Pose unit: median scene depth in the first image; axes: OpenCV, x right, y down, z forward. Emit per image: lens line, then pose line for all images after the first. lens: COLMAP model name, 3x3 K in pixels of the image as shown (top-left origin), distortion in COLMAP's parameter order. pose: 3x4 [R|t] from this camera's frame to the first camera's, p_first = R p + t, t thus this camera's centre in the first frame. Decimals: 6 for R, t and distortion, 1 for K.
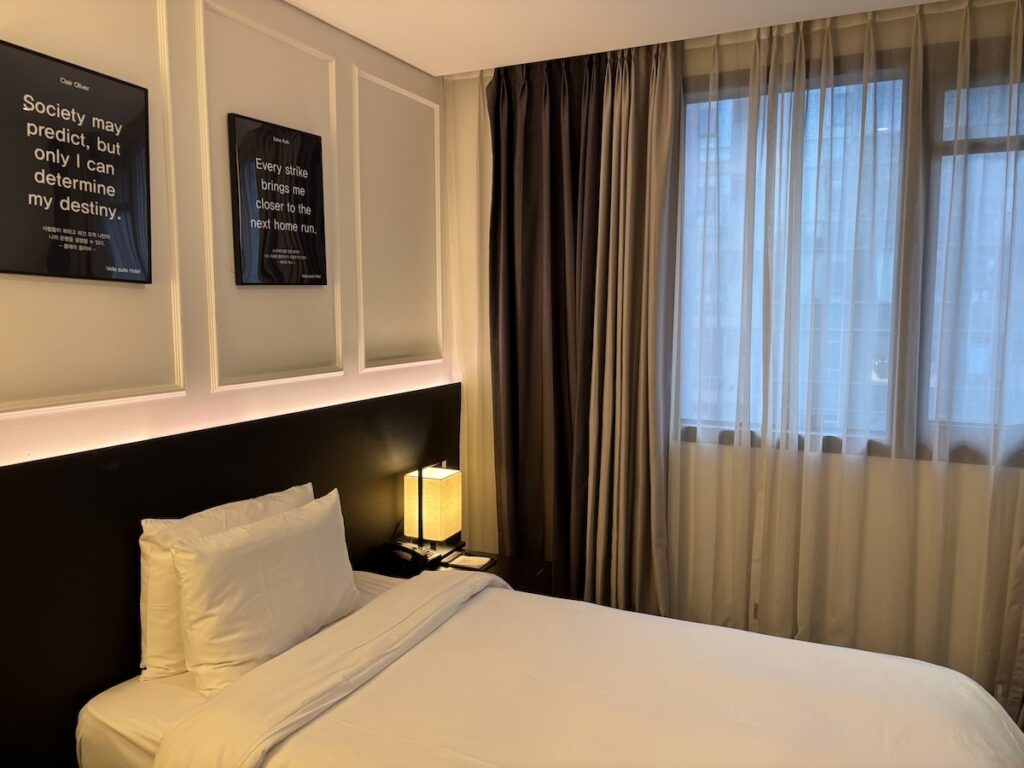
lens RADIAL K [[790.2, 0, 506.5], [0, 790.2, 390.1], [0, 0, 1]] dist [0.020633, -0.026790]
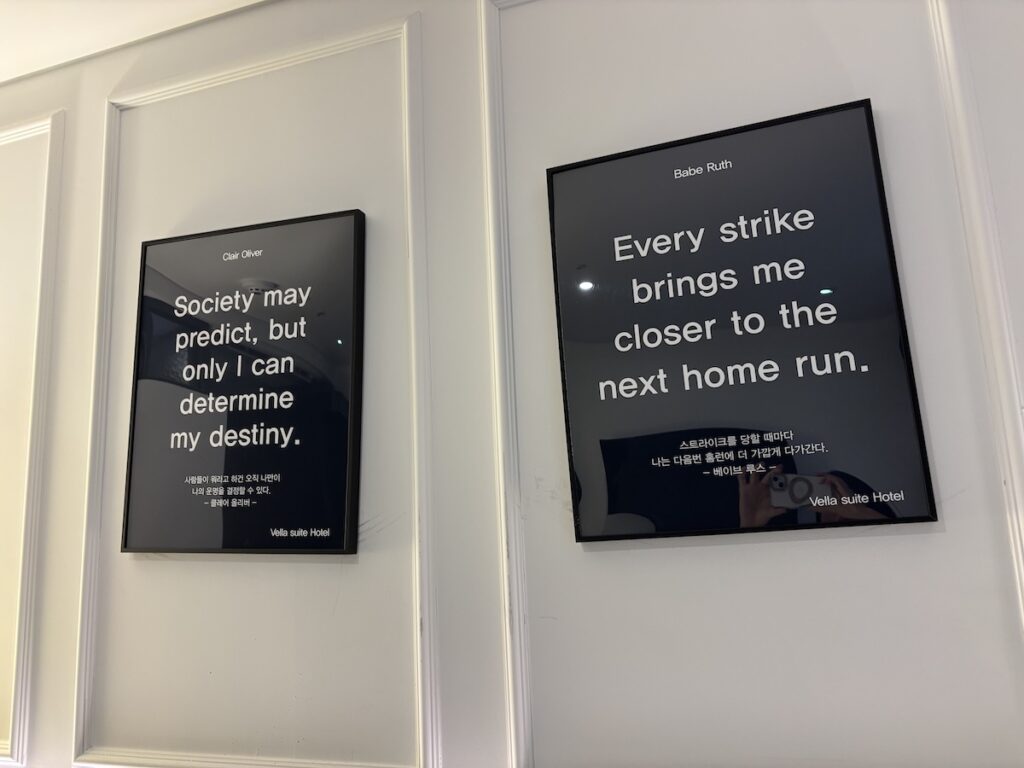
lens RADIAL K [[790.2, 0, 502.1], [0, 790.2, 407.9], [0, 0, 1]] dist [0.020633, -0.026790]
pose [[0.107348, -0.174776, -0.978739, 0.094313], [-0.070179, 0.980640, -0.182813, -0.152805], [0.991742, 0.088312, 0.093004, 1.133721]]
